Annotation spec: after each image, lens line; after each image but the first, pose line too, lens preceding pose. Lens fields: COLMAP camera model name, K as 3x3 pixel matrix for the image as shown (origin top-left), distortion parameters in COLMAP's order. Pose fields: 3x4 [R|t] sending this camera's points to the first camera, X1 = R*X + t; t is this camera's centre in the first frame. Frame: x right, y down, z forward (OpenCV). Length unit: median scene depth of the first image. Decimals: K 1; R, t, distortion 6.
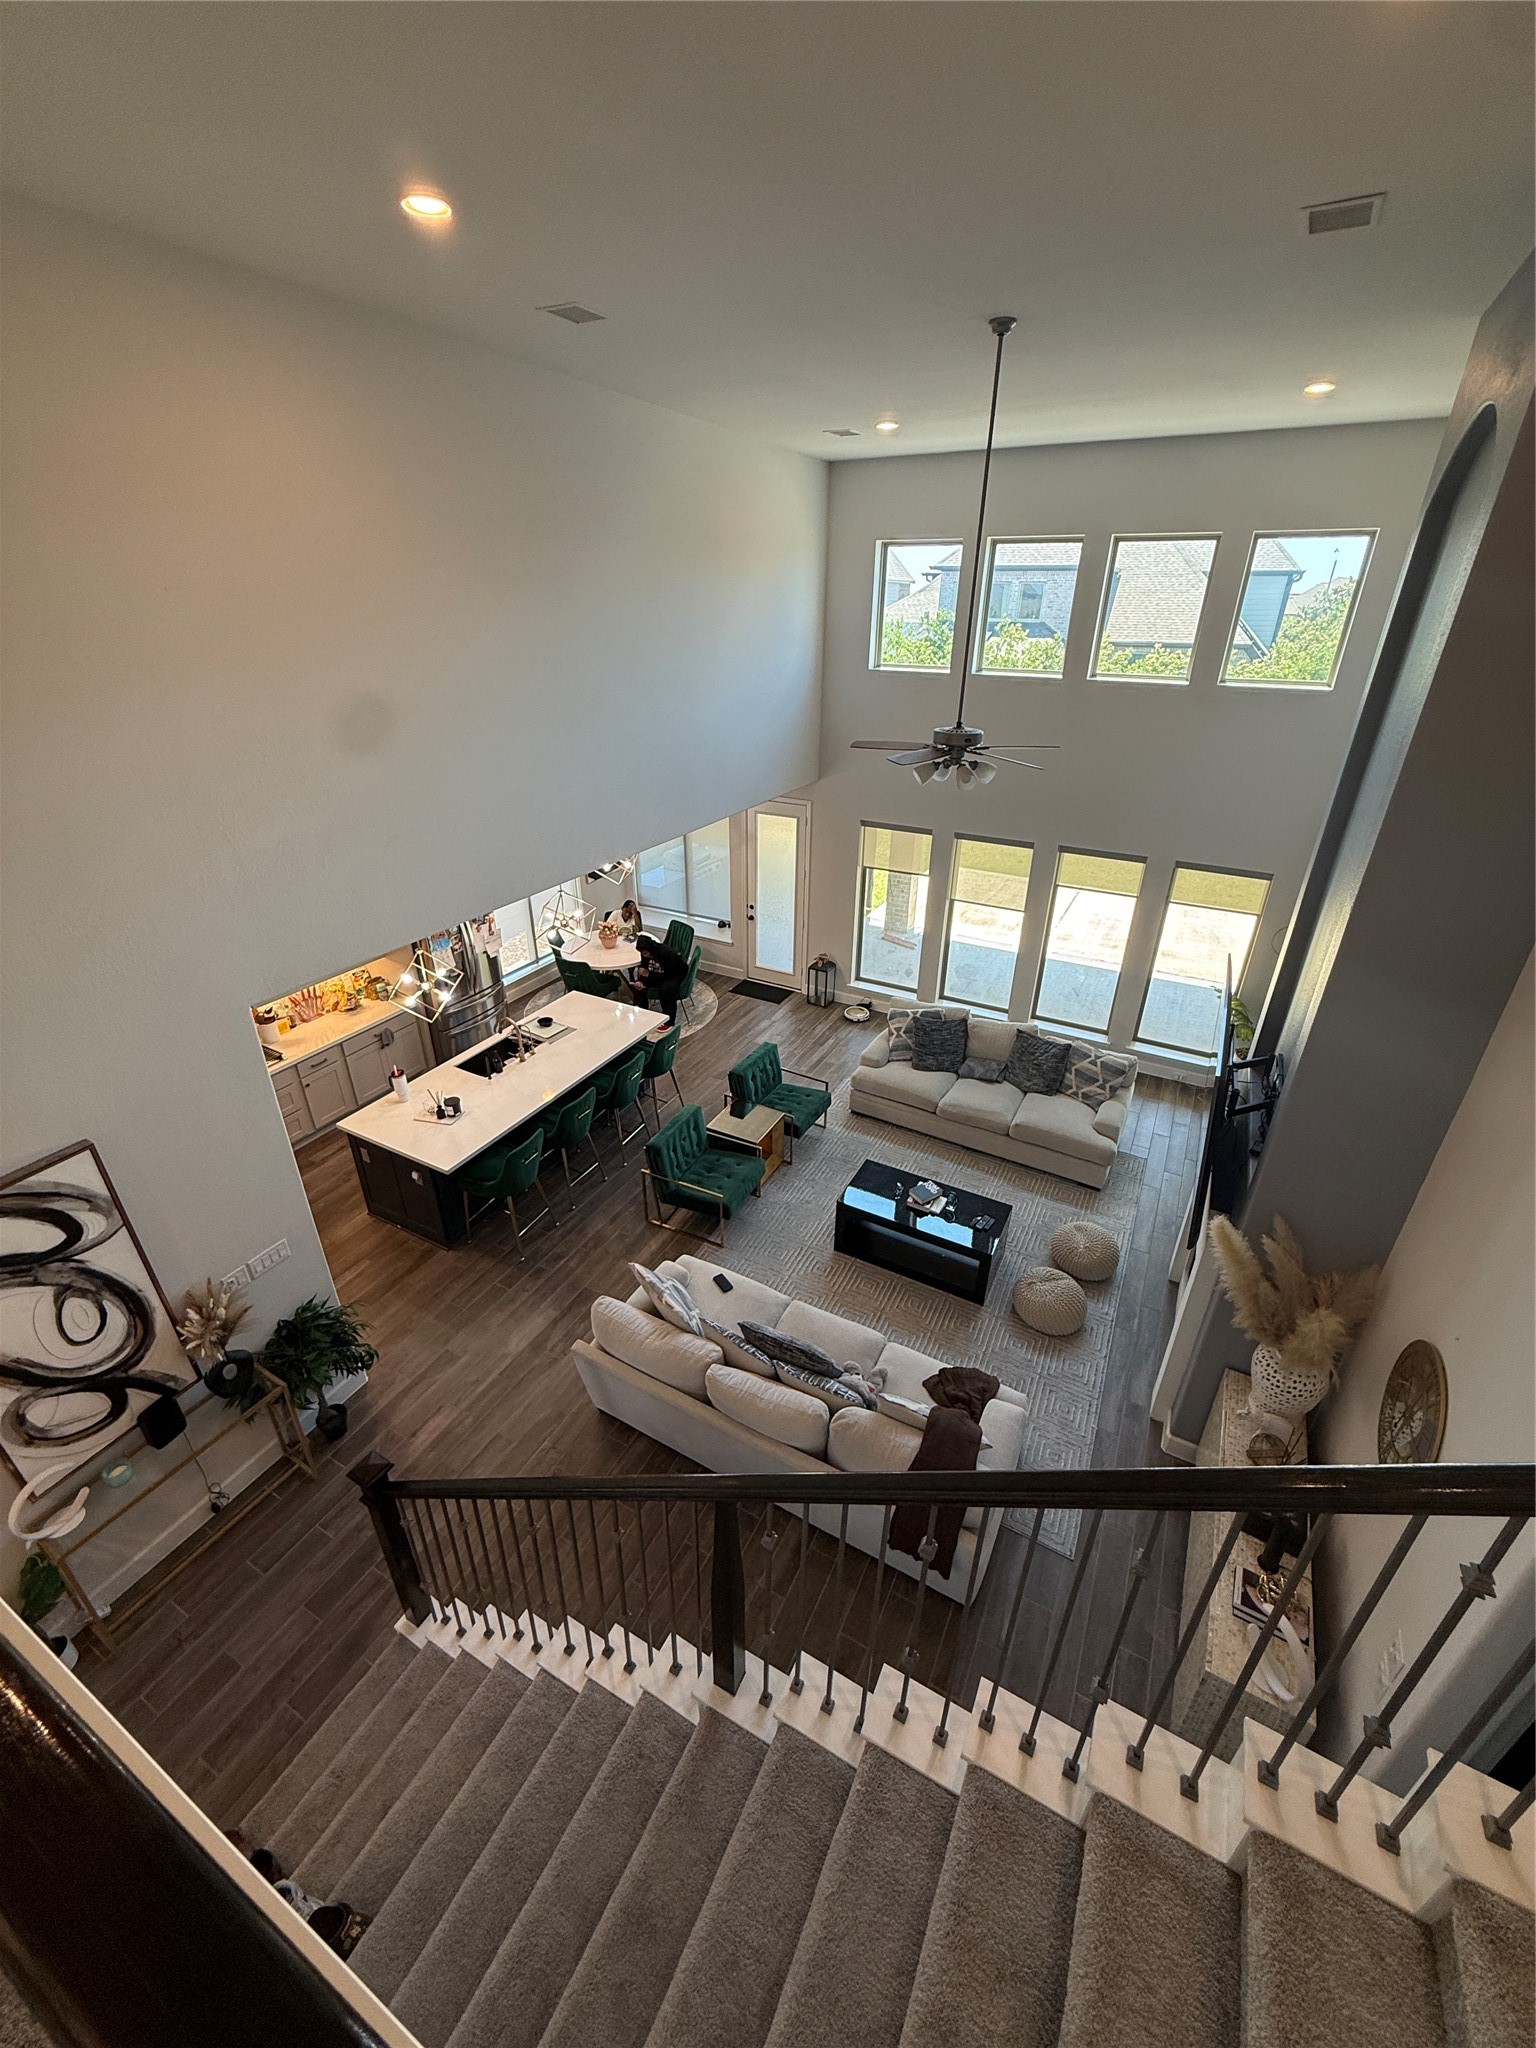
lens RADIAL K [[823.3, 0, 765.2], [0, 823.3, 1010.4], [0, 0, 1]] dist [0.003562, 0.000137]
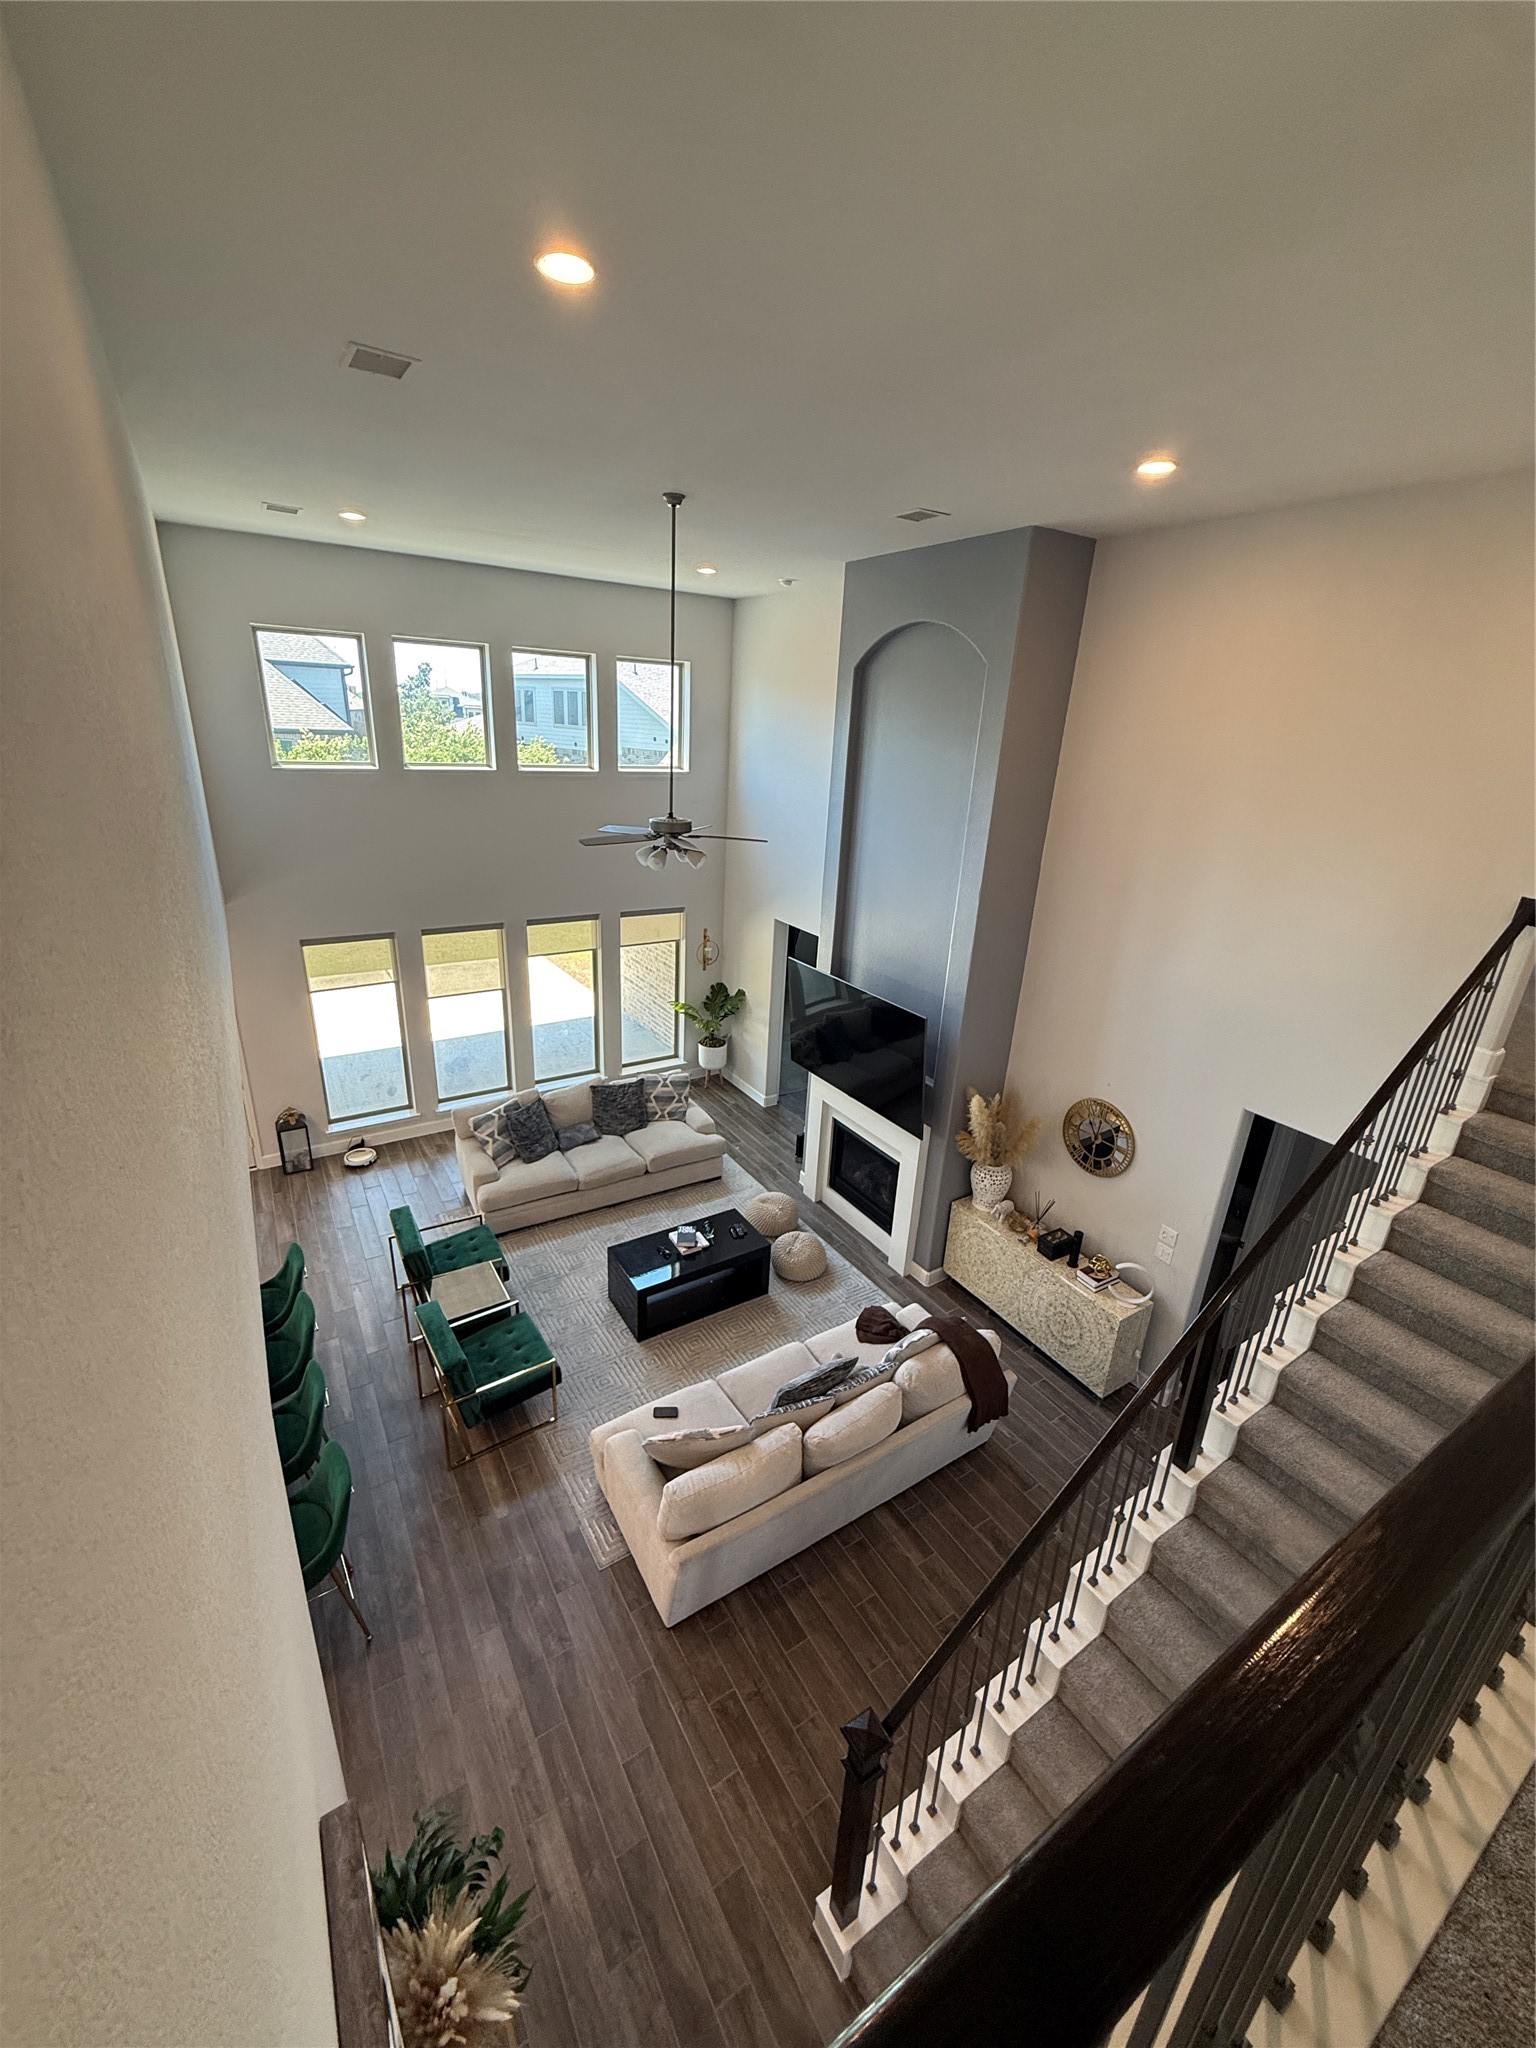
lens RADIAL K [[818.3, 0, 769.7], [0, 818.3, 1015.6], [0, 0, 1]] dist [0.001442, 0.000296]
pose [[0.484088, -0.286754, 0.826699, -0.428395], [0.350203, 0.929303, 0.117276, -0.104078], [-0.801883, 0.232740, 0.550286, 0.198476]]
